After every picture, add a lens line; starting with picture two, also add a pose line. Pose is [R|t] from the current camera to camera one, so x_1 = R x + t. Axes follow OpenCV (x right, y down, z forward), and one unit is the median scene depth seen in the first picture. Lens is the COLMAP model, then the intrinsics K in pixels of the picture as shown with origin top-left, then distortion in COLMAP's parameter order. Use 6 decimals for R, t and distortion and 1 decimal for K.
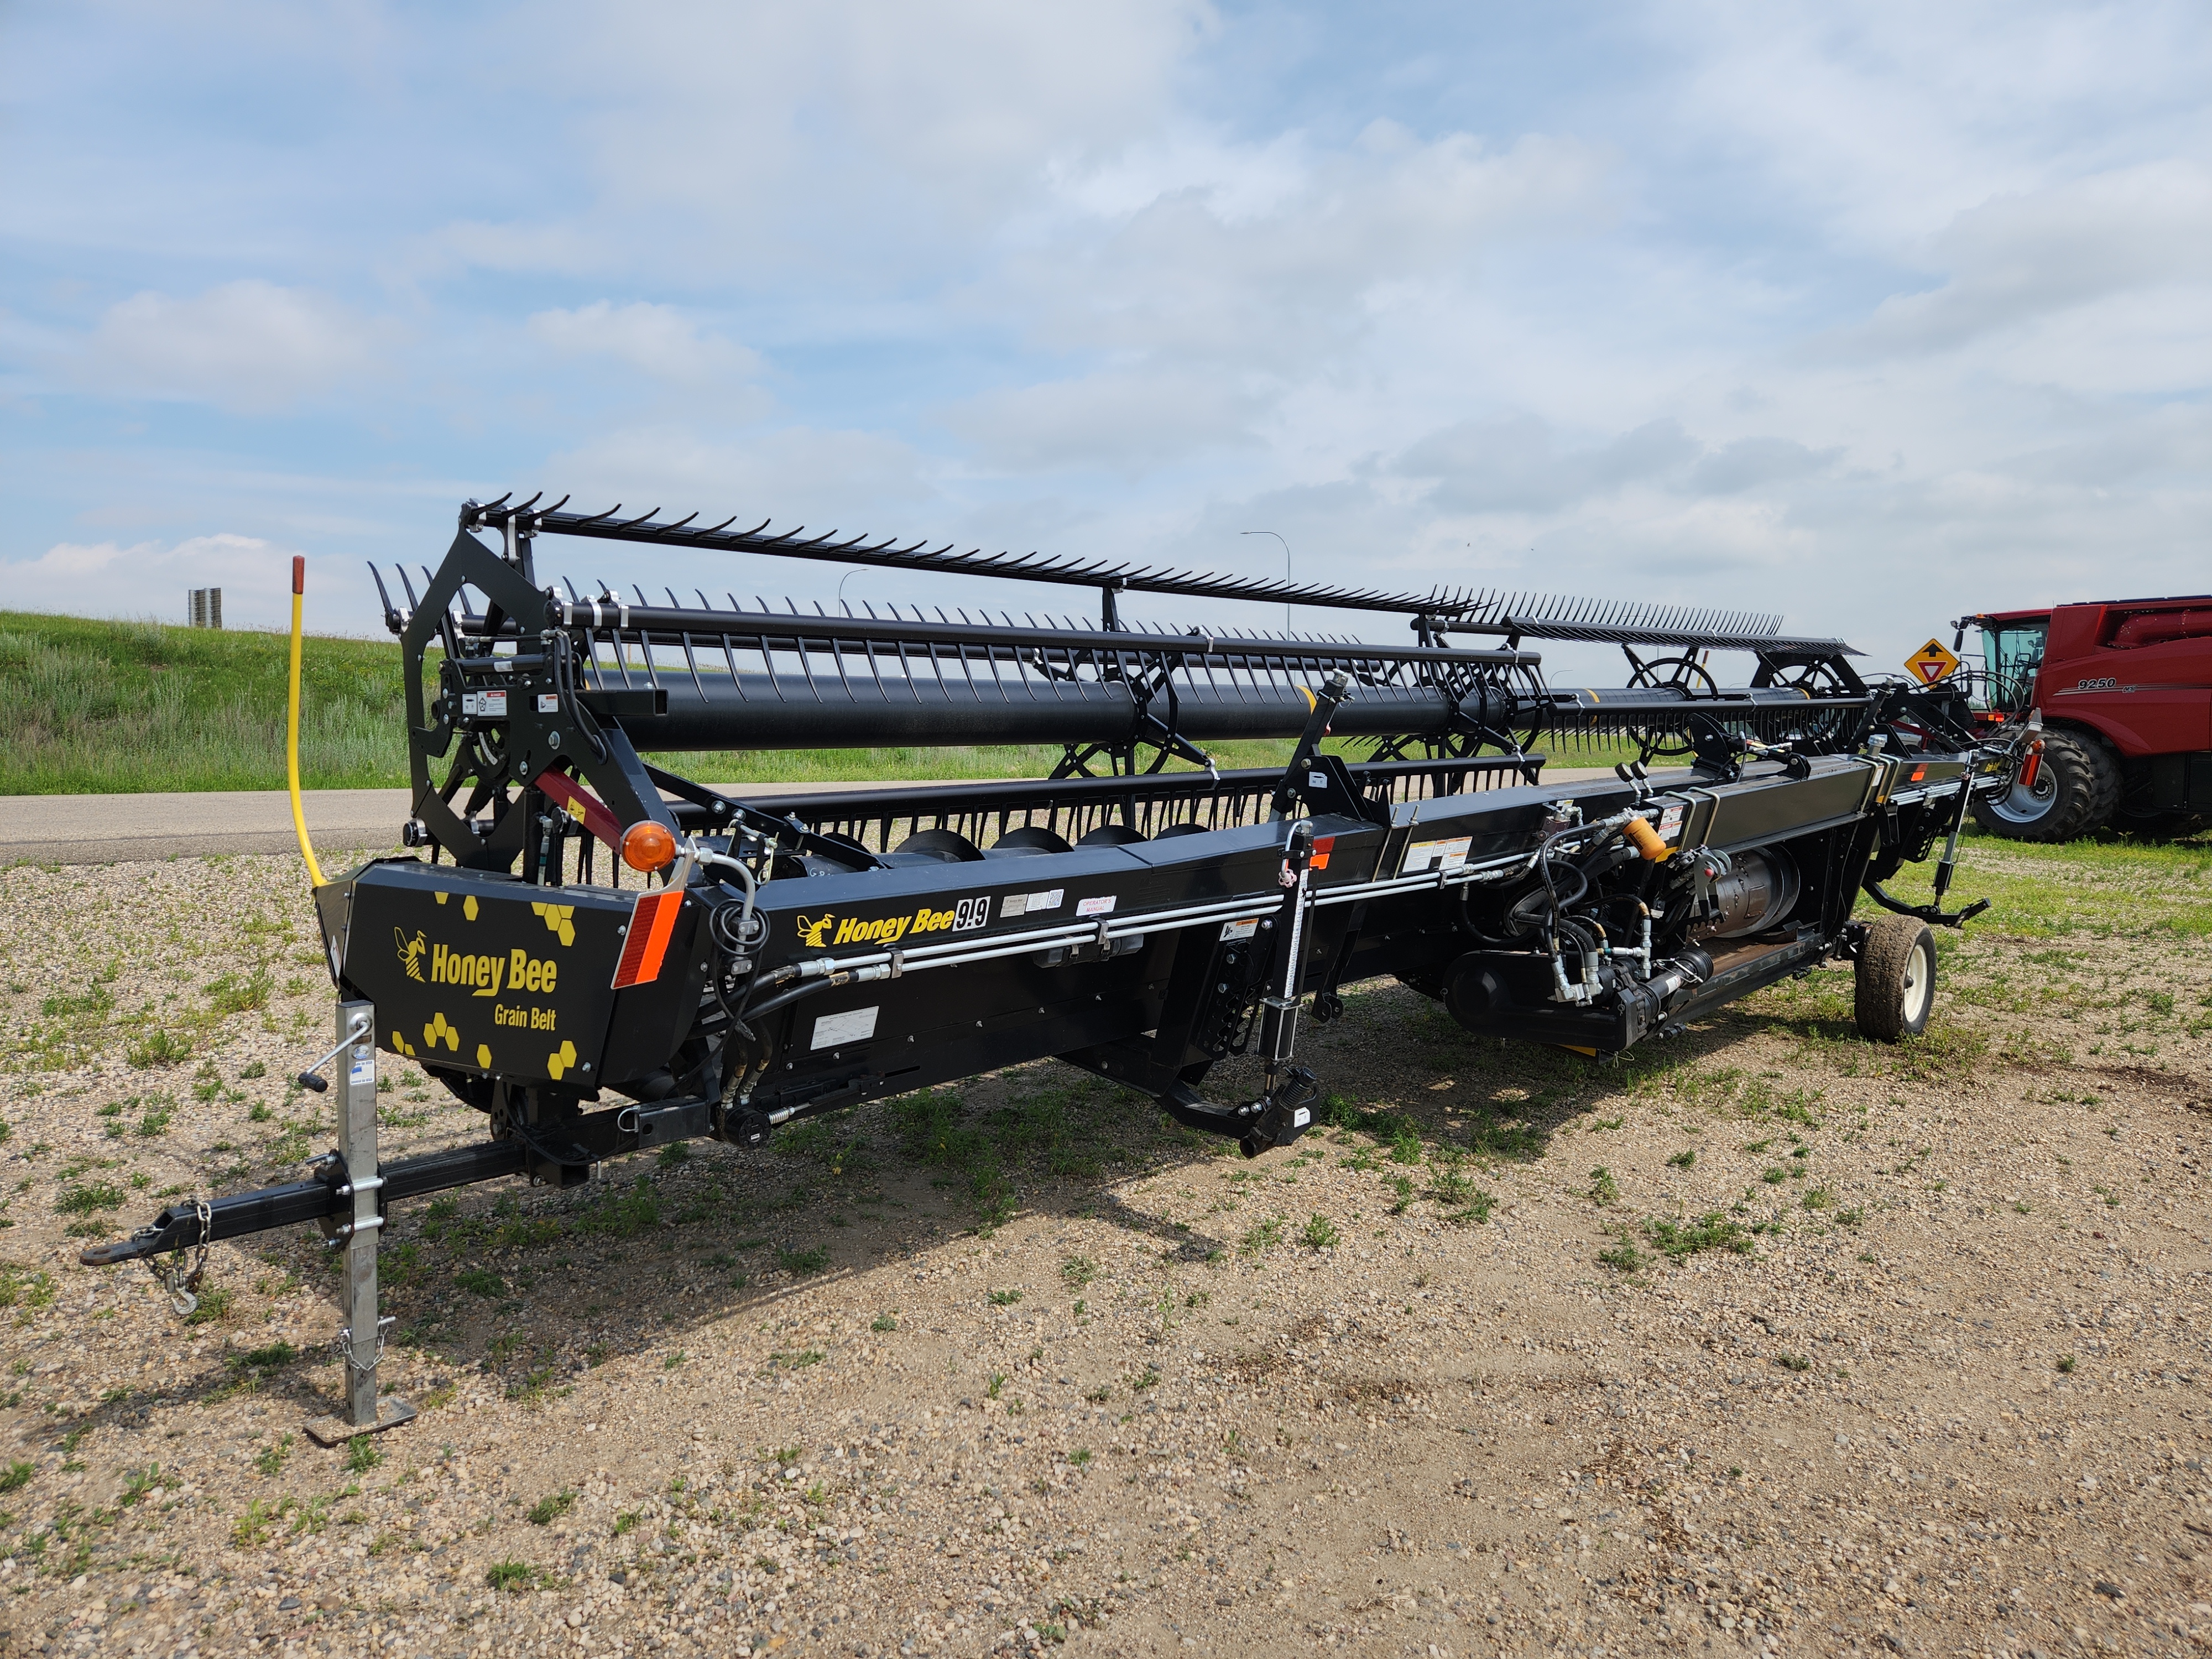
lens RADIAL K [[1468.8, 0, 1143.8], [0, 1468.8, 820.8], [0, 0, 1]] dist [0.069199, -0.064699]
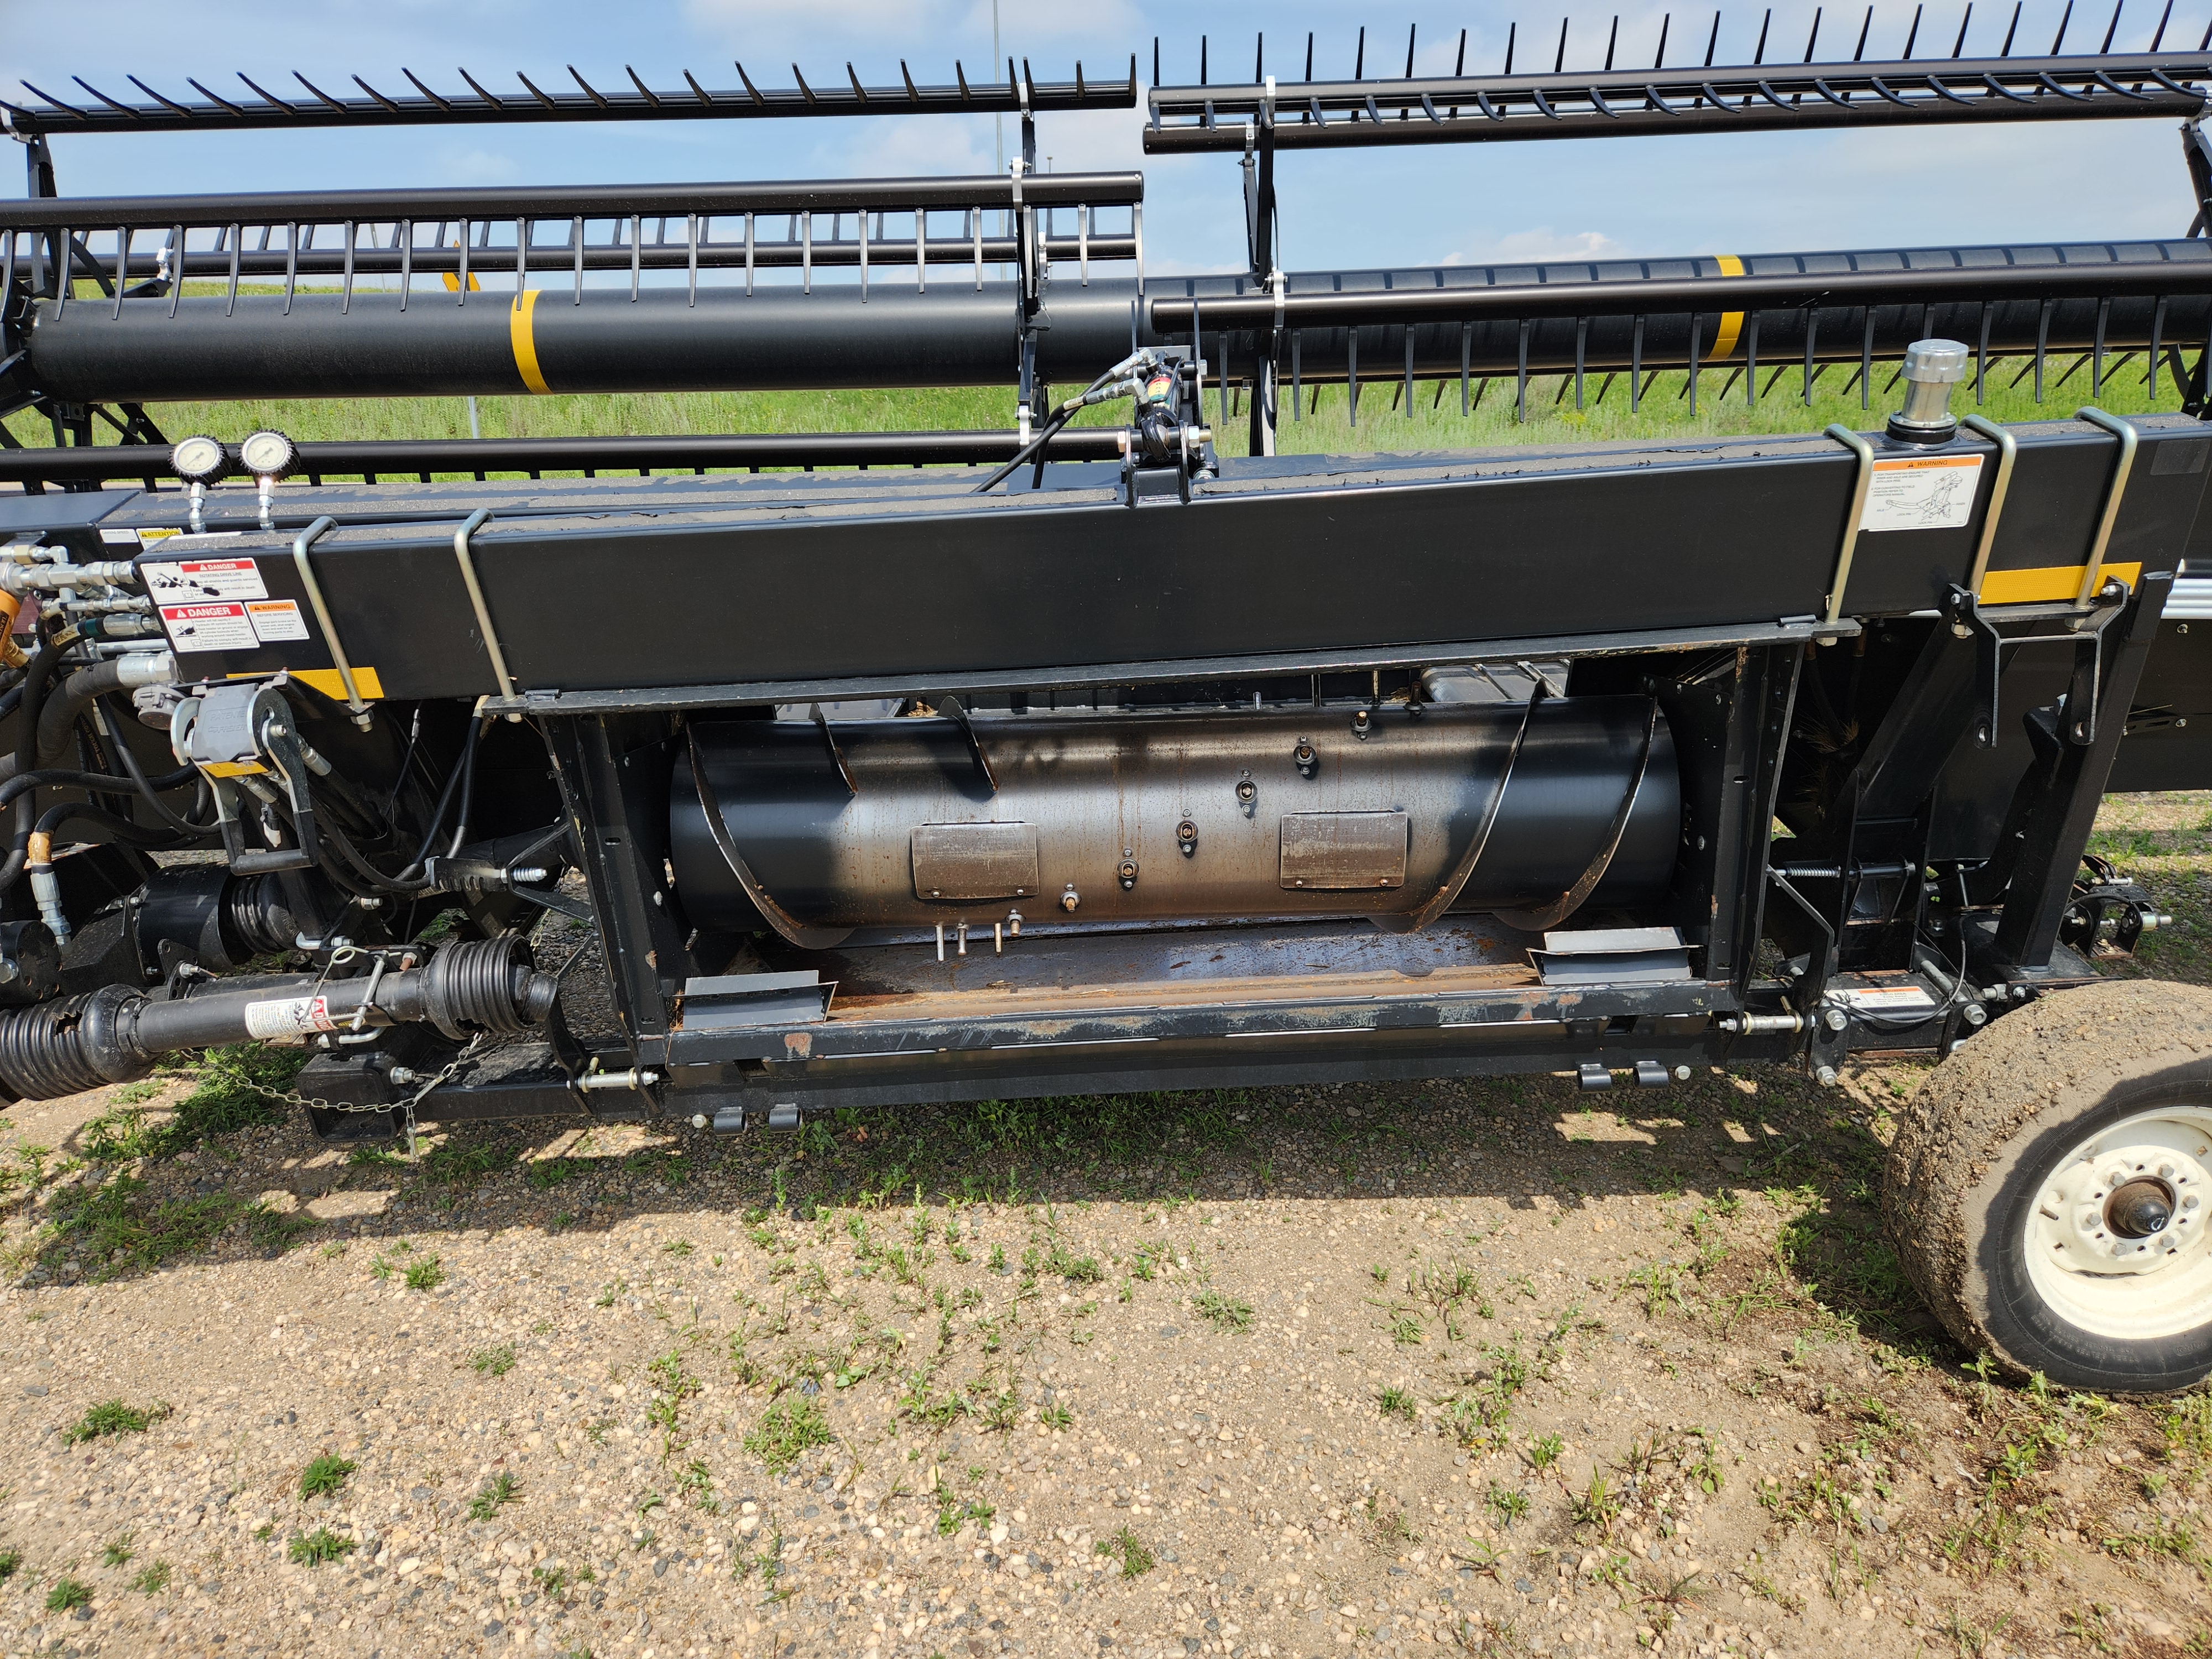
lens RADIAL K [[1468.8, 0, 1143.8], [0, 1468.8, 820.8], [0, 0, 1]] dist [0.069199, -0.064699]
pose [[0.667576, 0.186139, -0.720899, 1.003312], [-0.033358, 0.974750, 0.220794, -0.046092], [0.743794, -0.123349, 0.656929, 1.170864]]
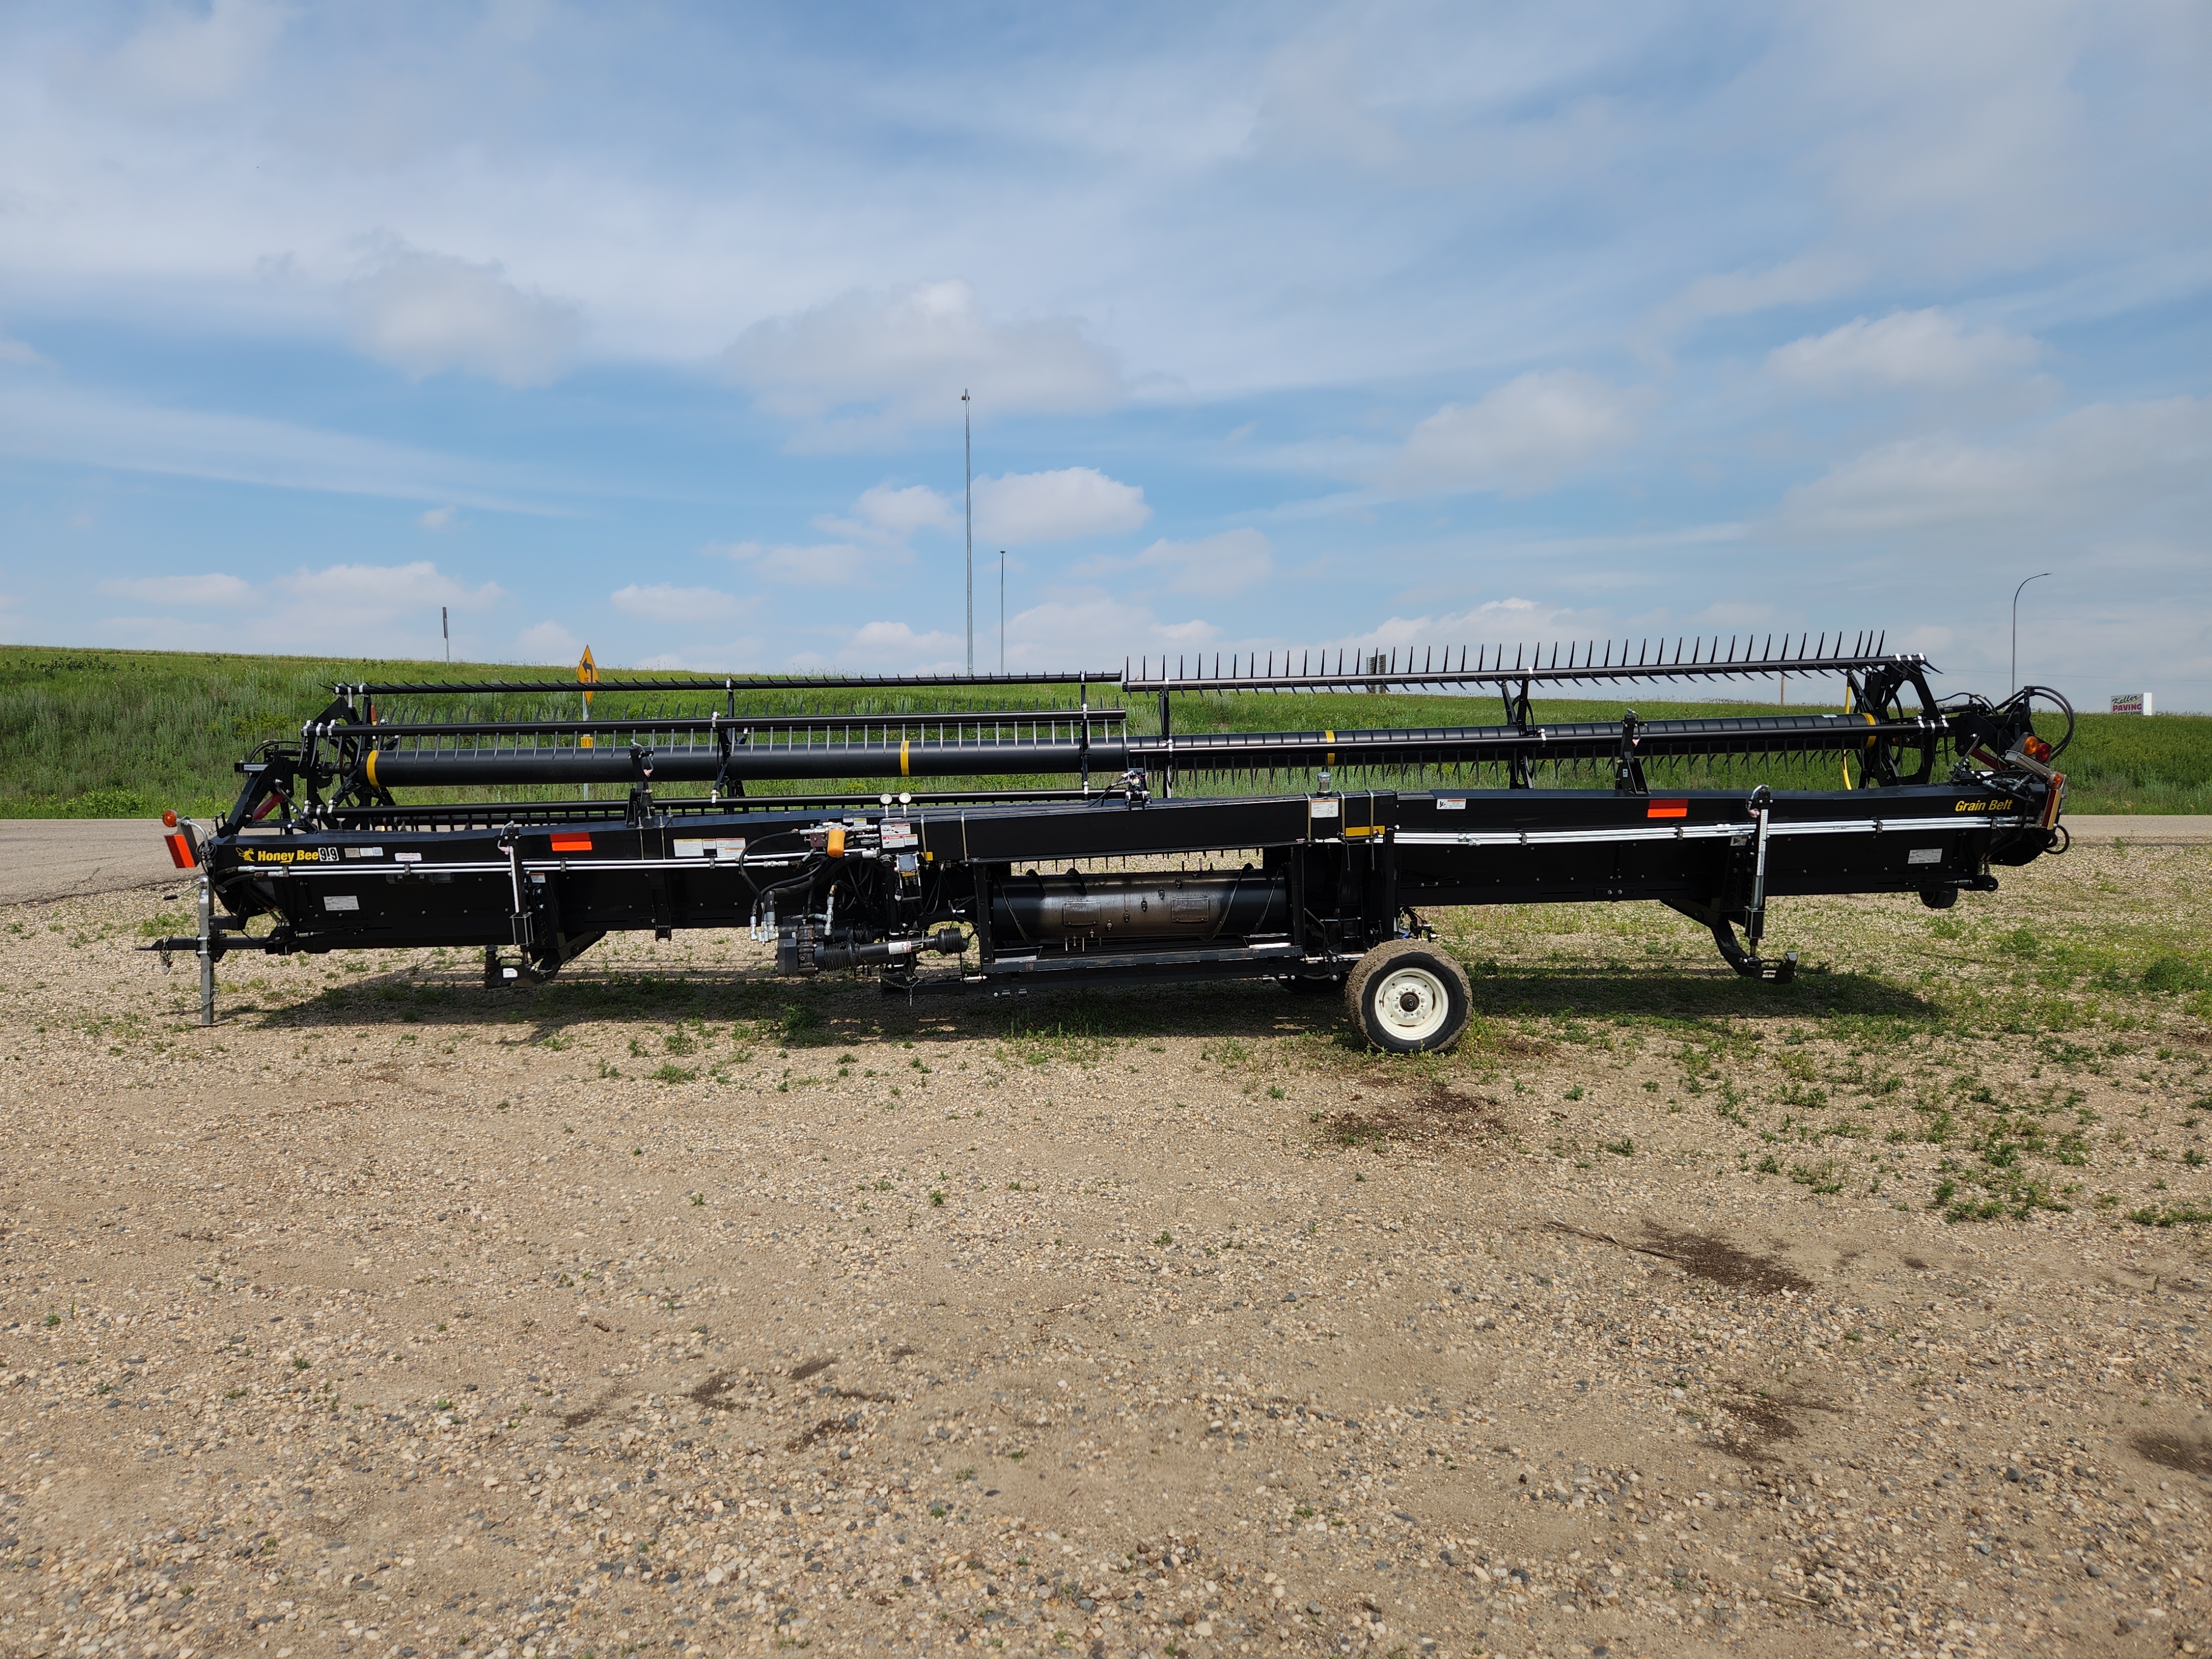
lens RADIAL K [[1468.8, 0, 1143.8], [0, 1468.8, 820.8], [0, 0, 1]] dist [0.069199, -0.064699]
pose [[0.702435, 0.017804, -0.711525, 1.976516], [-0.034156, 0.999379, -0.008713, -0.011259], [0.710928, 0.030423, 0.702606, 0.196394]]
